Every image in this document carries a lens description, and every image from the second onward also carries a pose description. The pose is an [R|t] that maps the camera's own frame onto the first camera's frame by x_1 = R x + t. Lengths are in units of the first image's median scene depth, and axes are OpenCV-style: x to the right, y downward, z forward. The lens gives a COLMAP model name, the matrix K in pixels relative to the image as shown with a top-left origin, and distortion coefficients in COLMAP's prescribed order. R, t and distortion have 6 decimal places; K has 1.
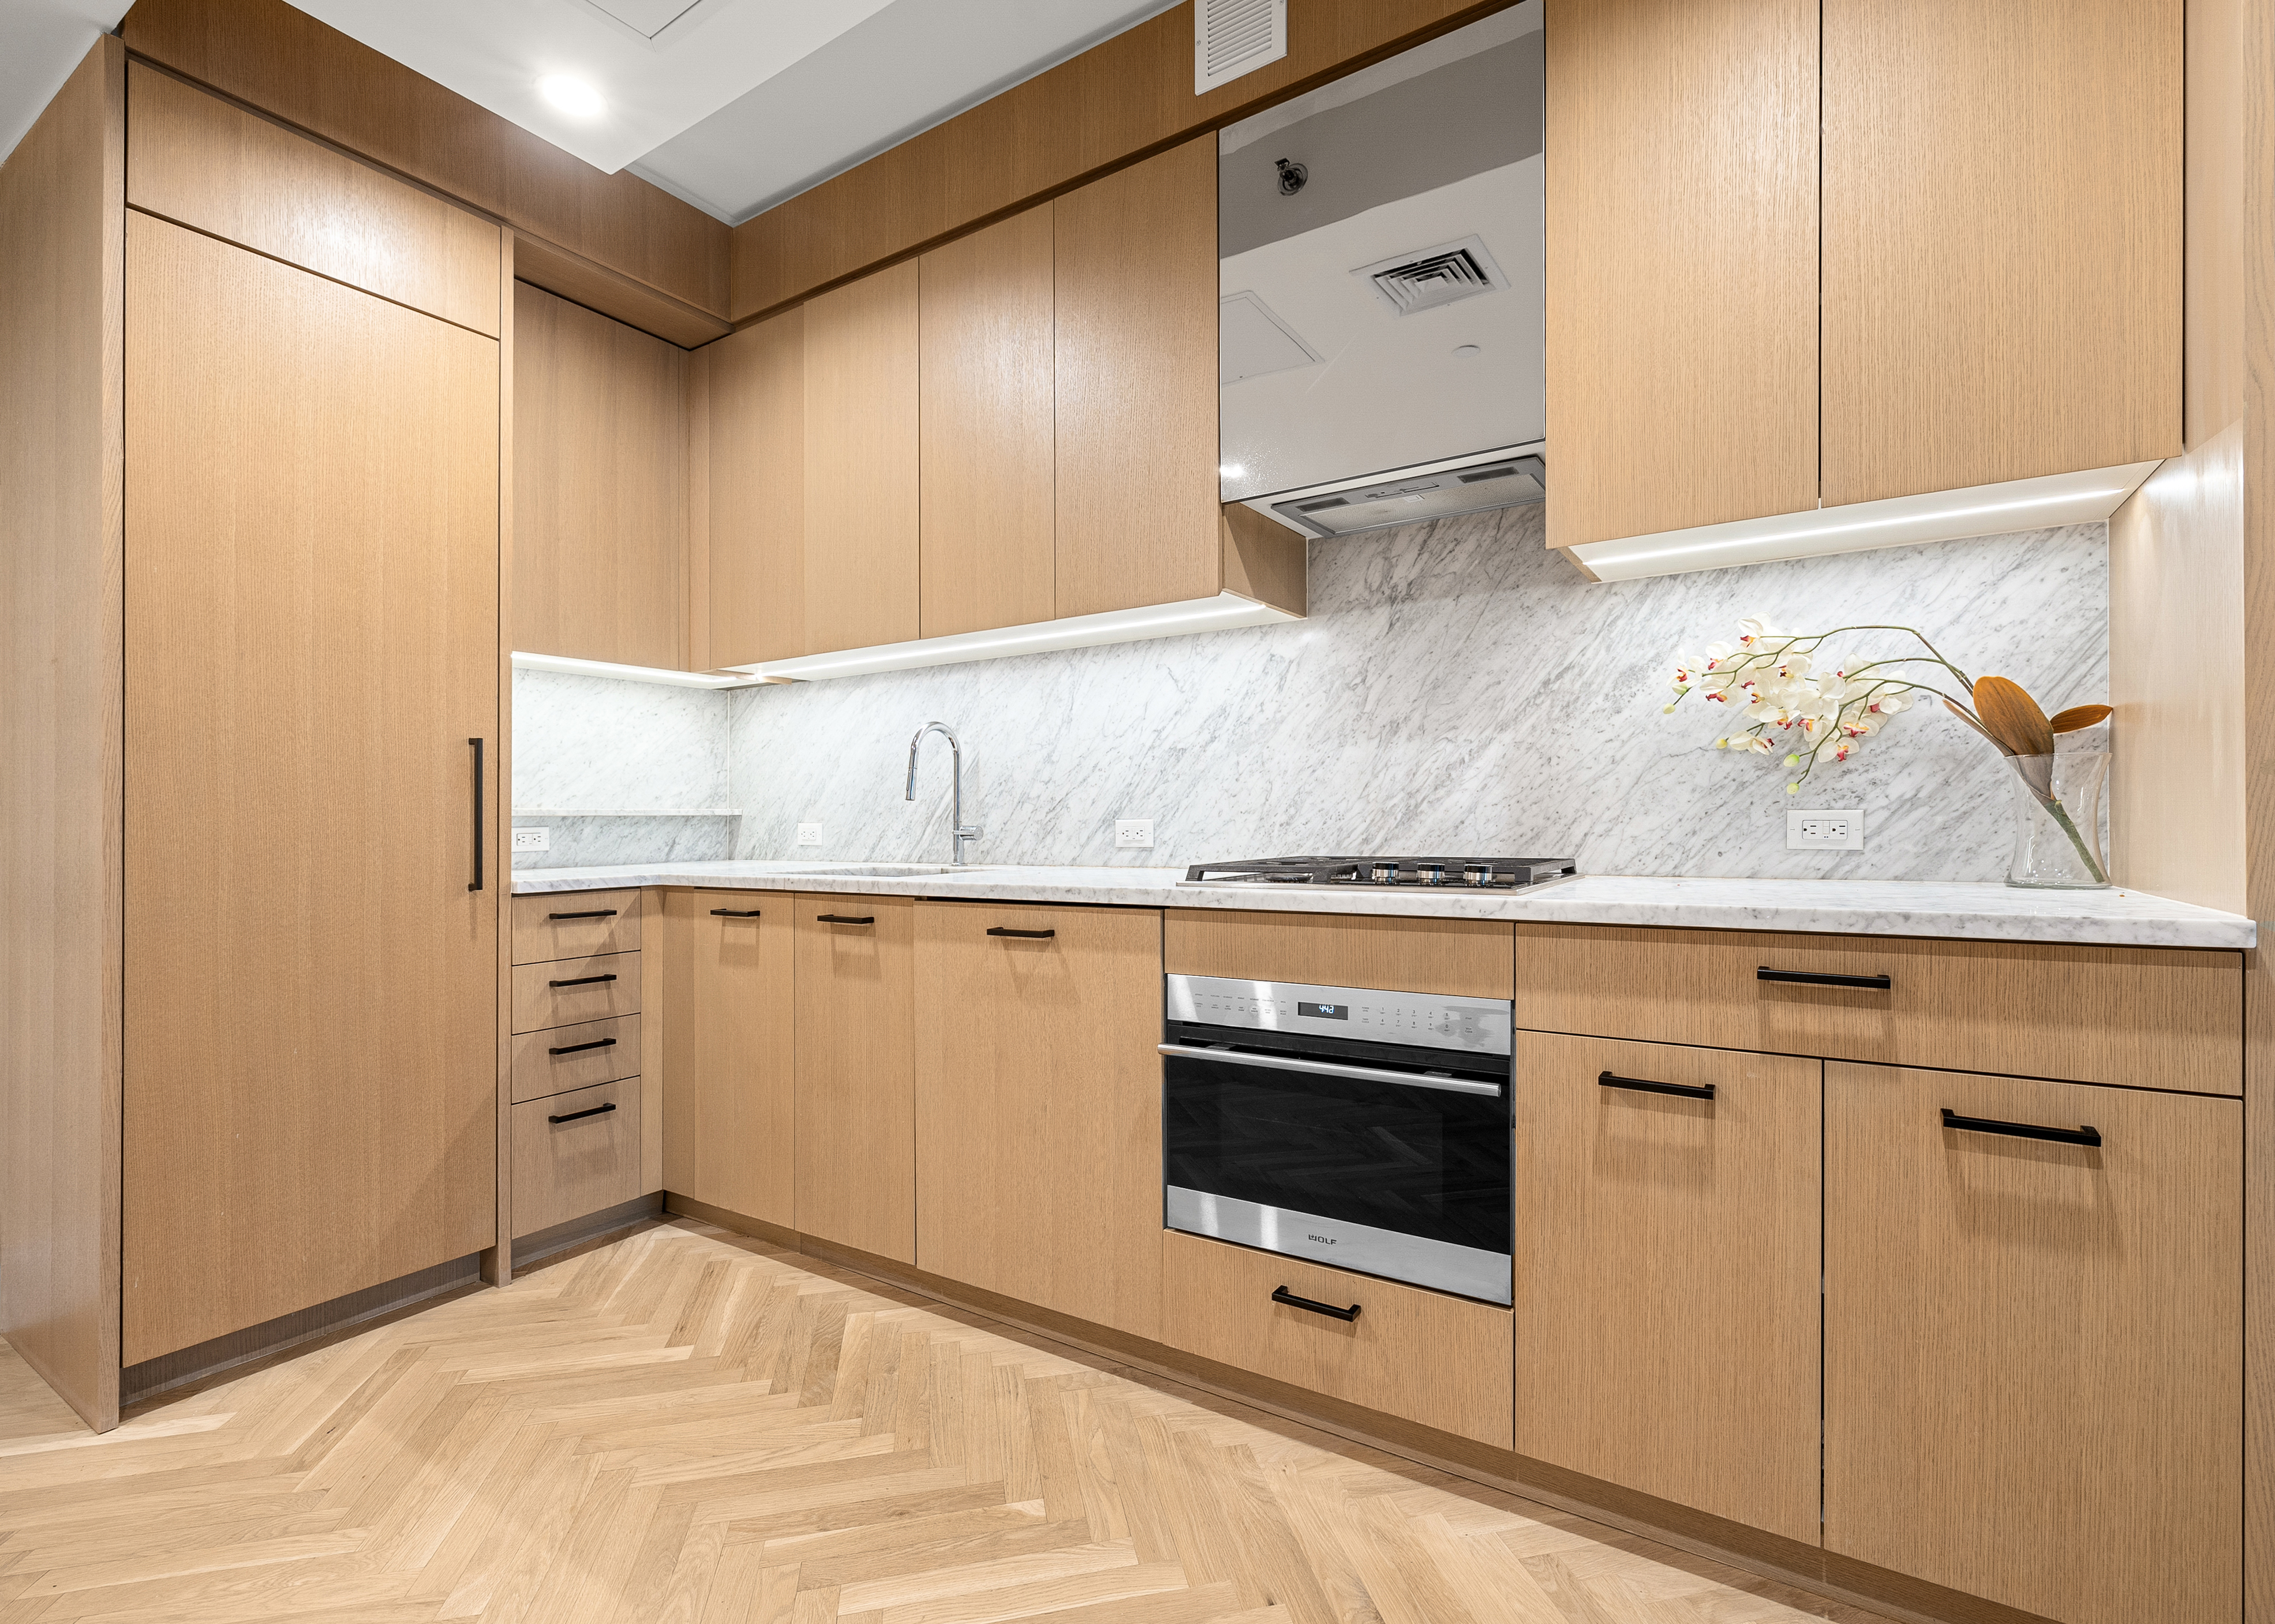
lens RADIAL K [[1021.3, 0, 1138.1], [0, 1021.3, 811.9], [0, 0, 1]] dist [-0.000546, 0.000085]
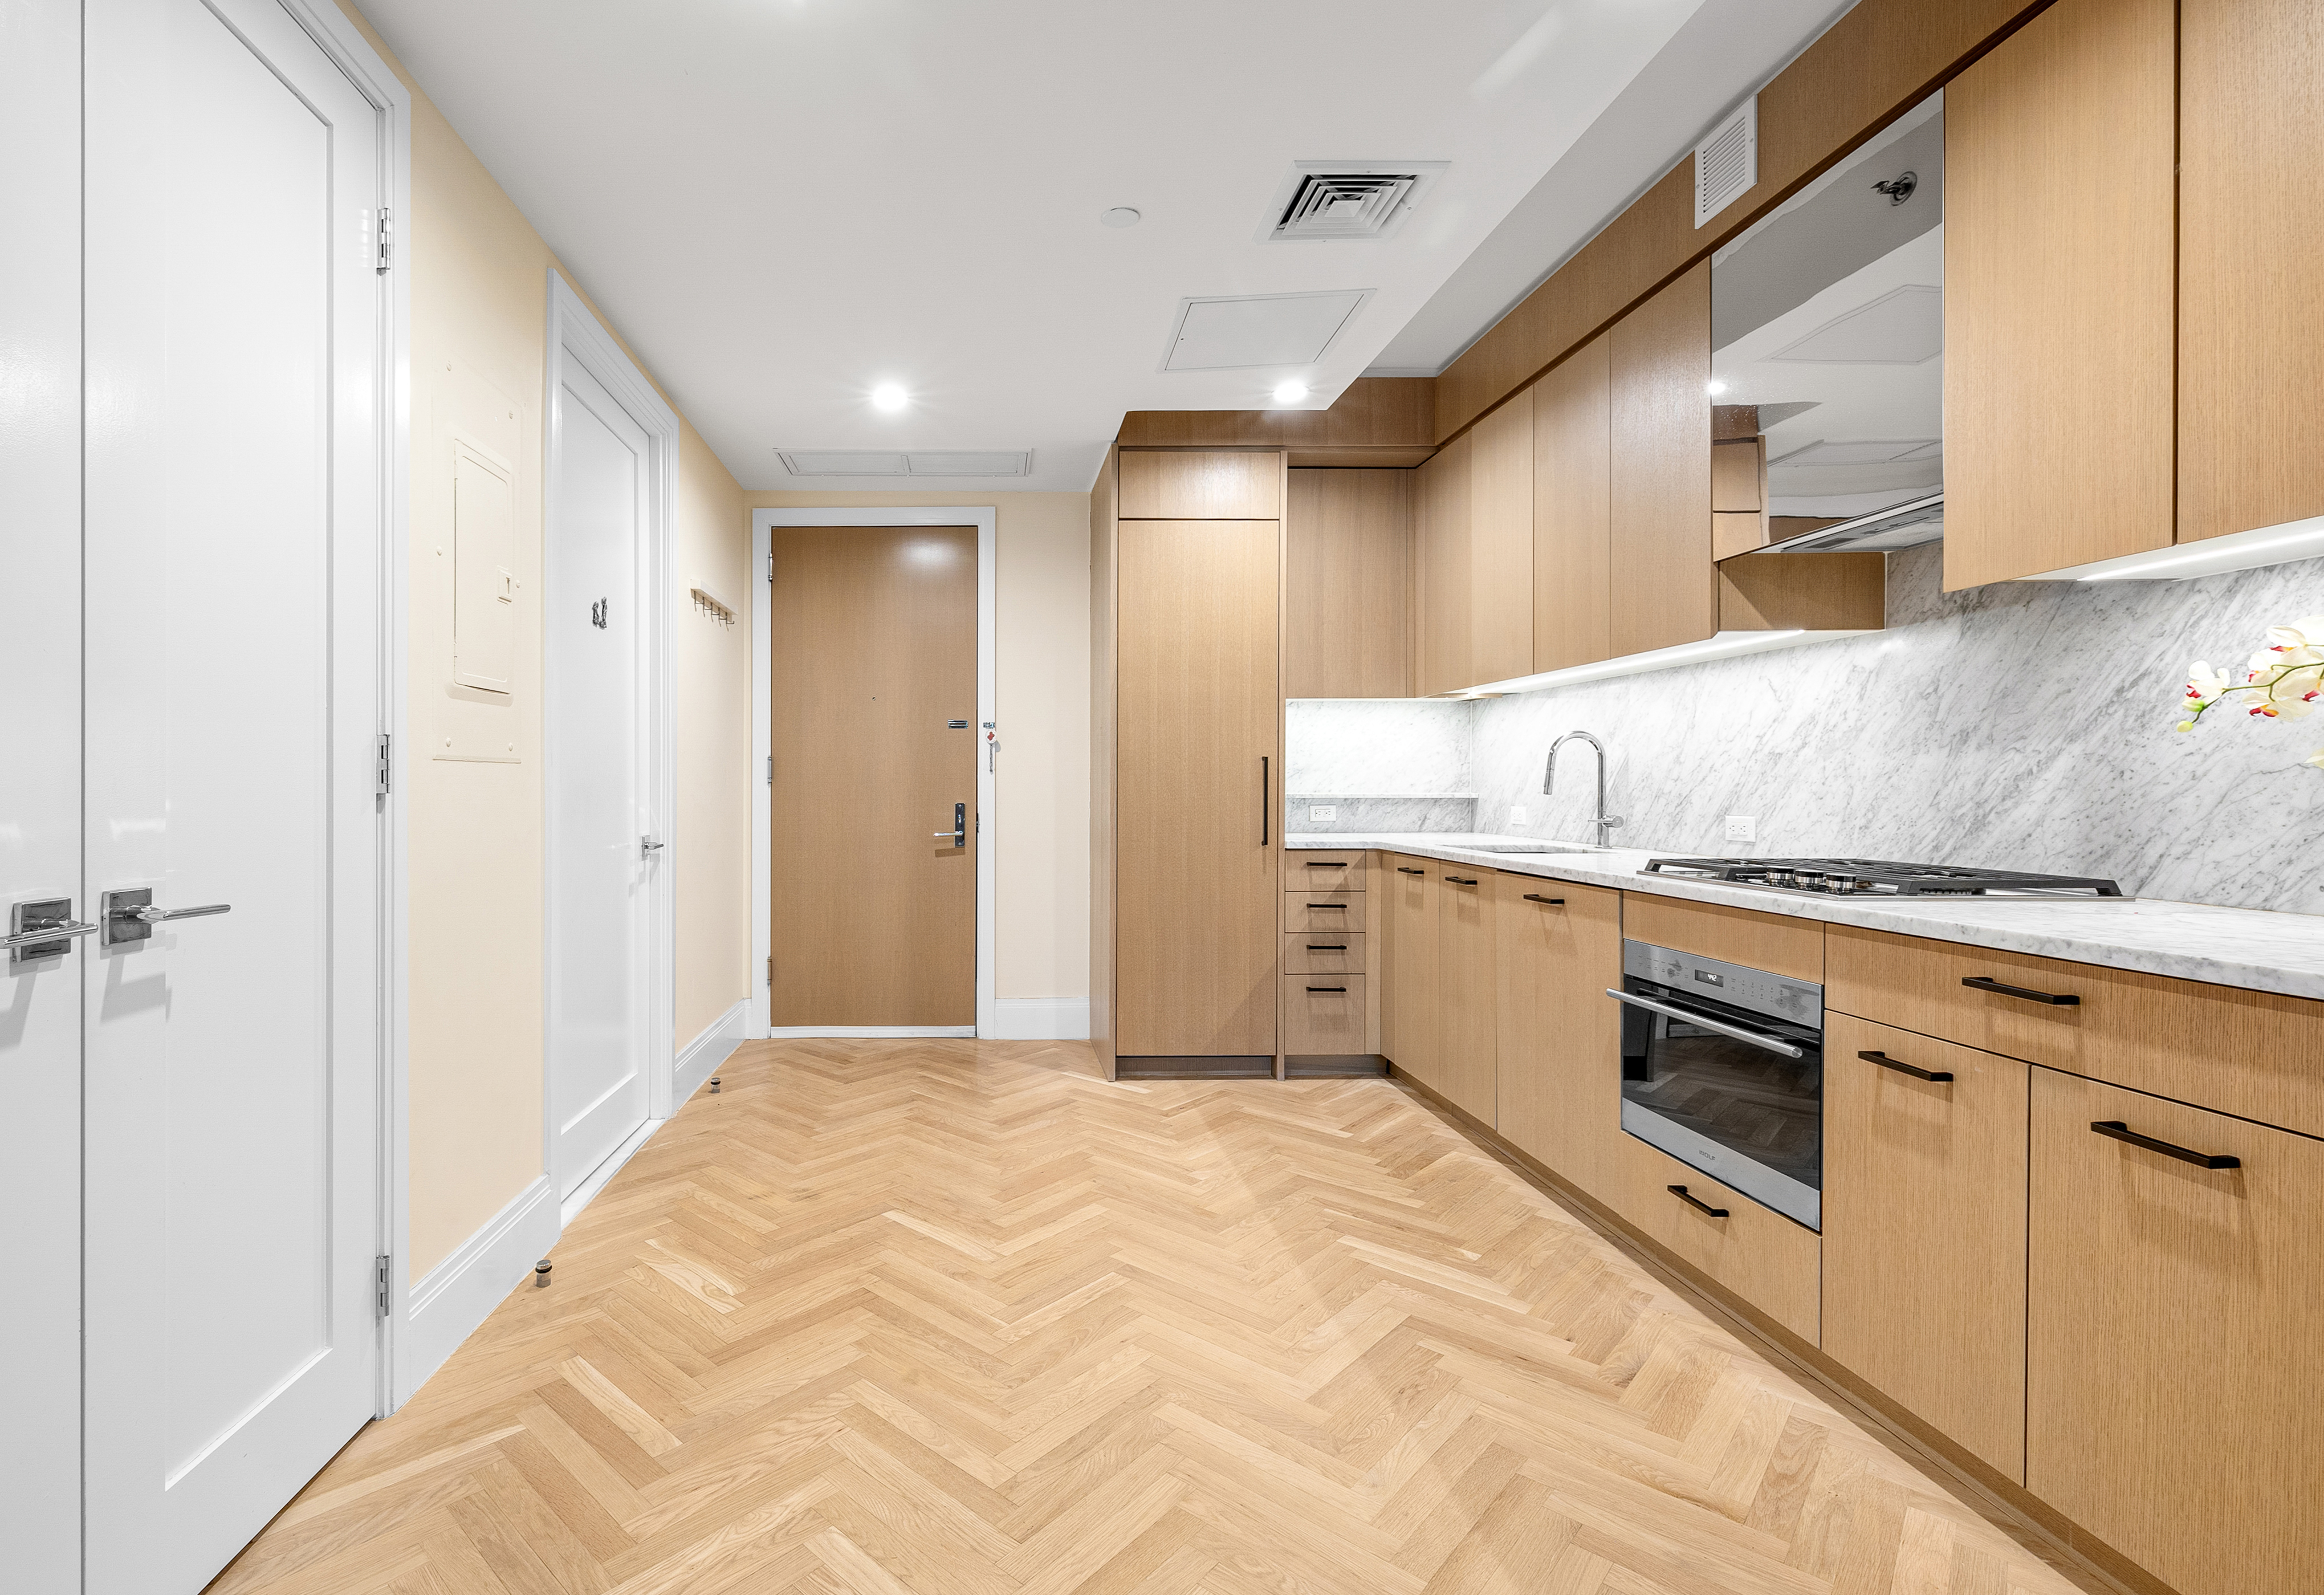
lens RADIAL K [[1037.8, 0, 1012.0], [0, 1037.8, 760.8], [0, 0, 1]] dist [-0.002759, -0.001297]
pose [[0.561595, -0.007593, -0.827377, 0.659954], [-0.000297, 0.999956, -0.009379, -0.057287], [0.827412, 0.005513, 0.561568, -0.396915]]
